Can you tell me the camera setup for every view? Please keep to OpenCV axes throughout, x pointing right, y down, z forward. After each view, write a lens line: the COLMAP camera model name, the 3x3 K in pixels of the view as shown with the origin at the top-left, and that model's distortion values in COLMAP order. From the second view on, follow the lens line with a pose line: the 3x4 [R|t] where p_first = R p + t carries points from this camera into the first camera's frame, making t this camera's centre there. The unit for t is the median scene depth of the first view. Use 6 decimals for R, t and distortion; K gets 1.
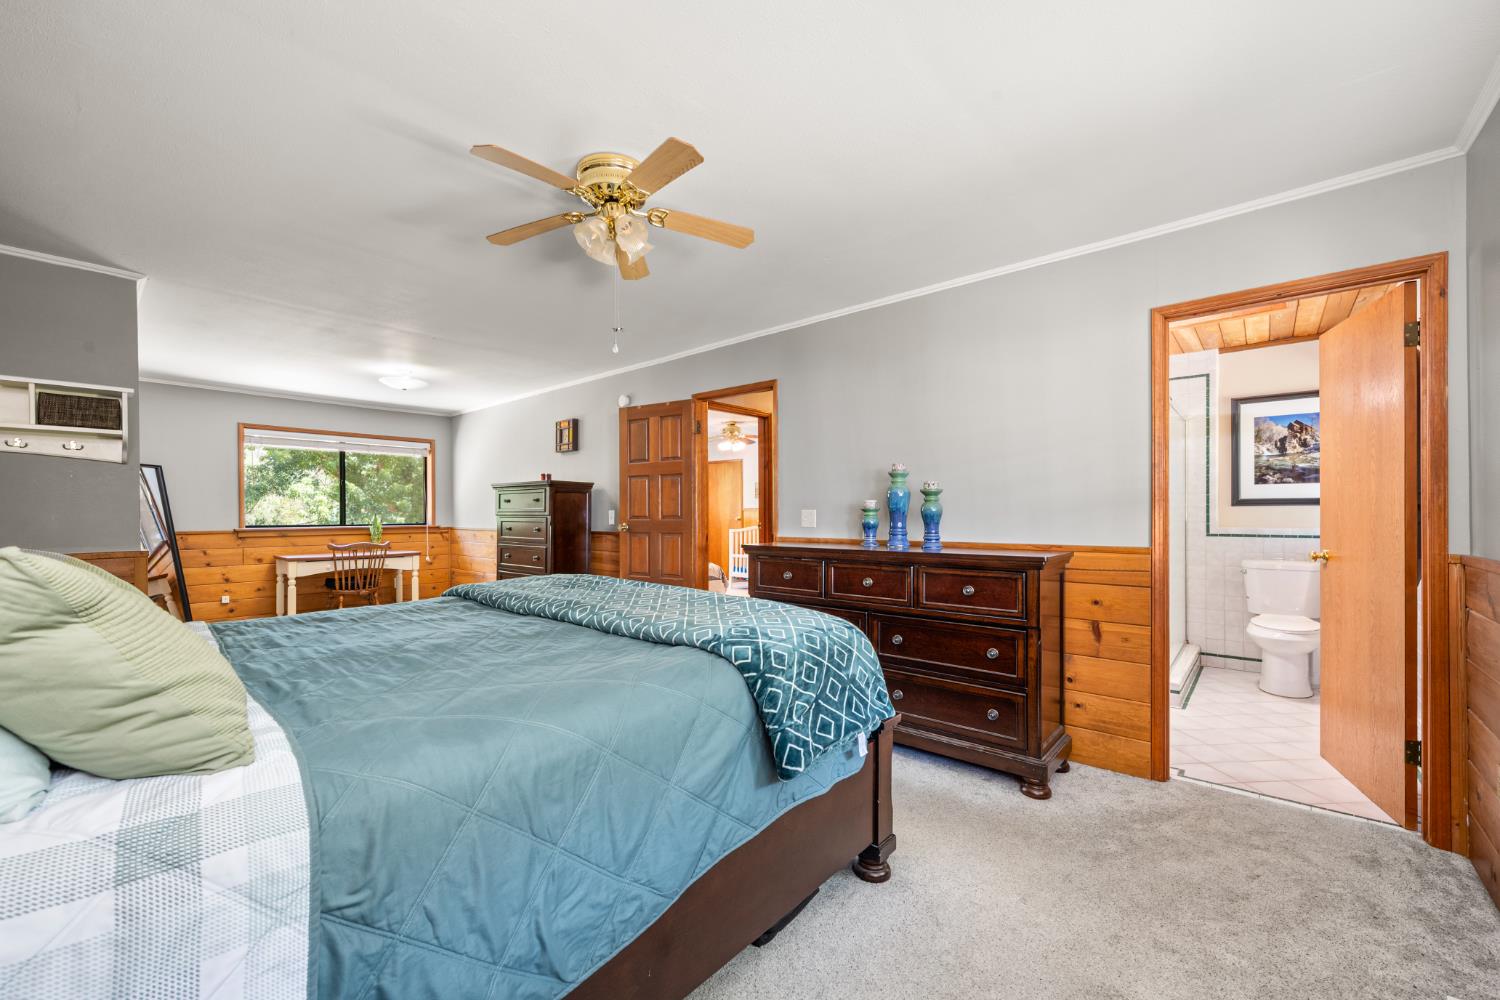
lens RADIAL K [[598.4, 0, 747.7], [0, 598.4, 507.5], [0, 0, 1]] dist [-0.002861, -0.000251]
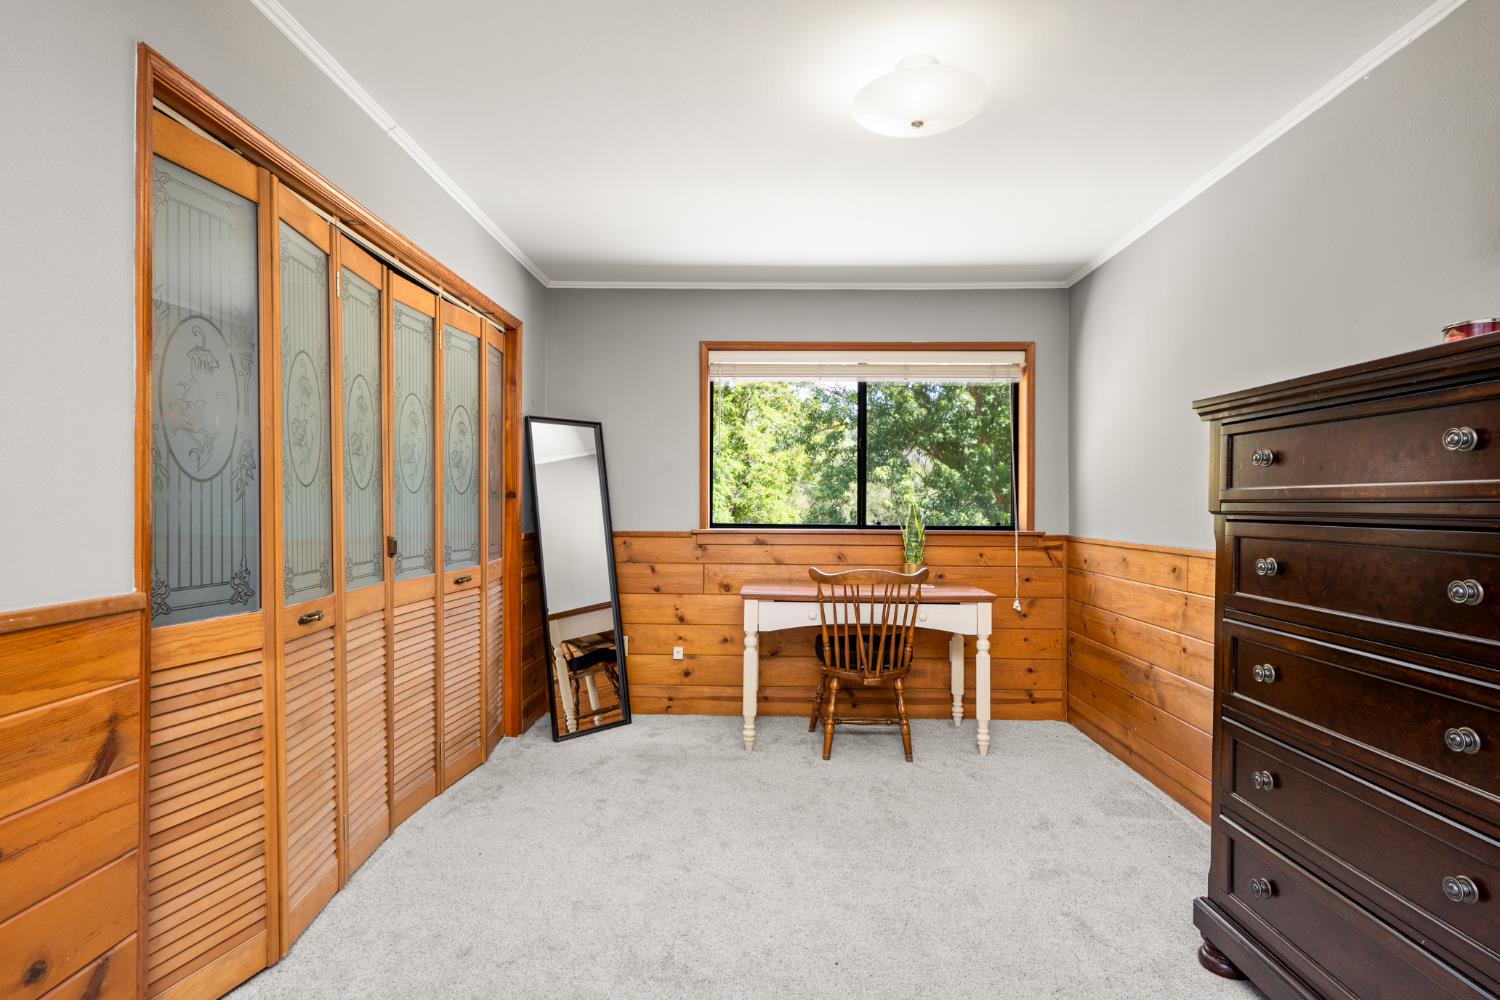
lens RADIAL K [[746.6, 0, 750.0], [0, 746.6, 500.0], [0, 0, 1]] dist [0.000435, 0.000077]
pose [[0.631918, 0.002065, -0.775033, -0.270236], [-0.001029, 0.999998, 0.001825, 0.006815], [0.775035, -0.000356, 0.631919, 0.581358]]
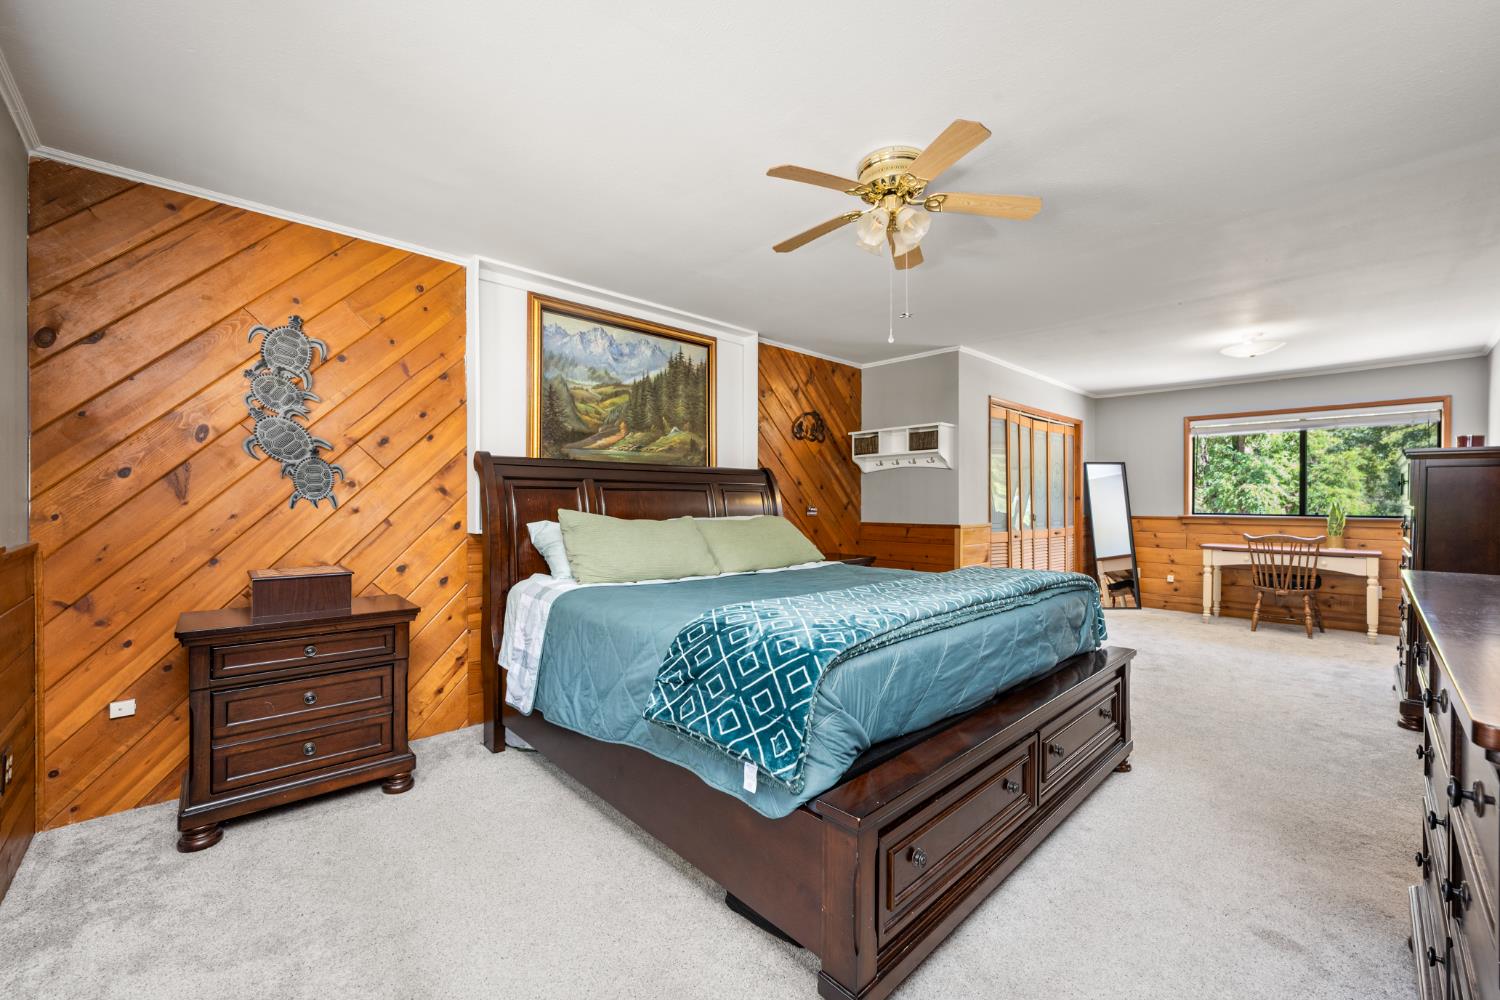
lens RADIAL K [[598.4, 0, 747.7], [0, 598.4, 507.5], [0, 0, 1]] dist [-0.002861, -0.000251]
pose [[-0.109174, 0.011664, -0.993954, 0.303607], [0.006999, 0.999915, 0.010965, 0.003870], [0.993998, -0.005760, -0.109246, 0.327864]]
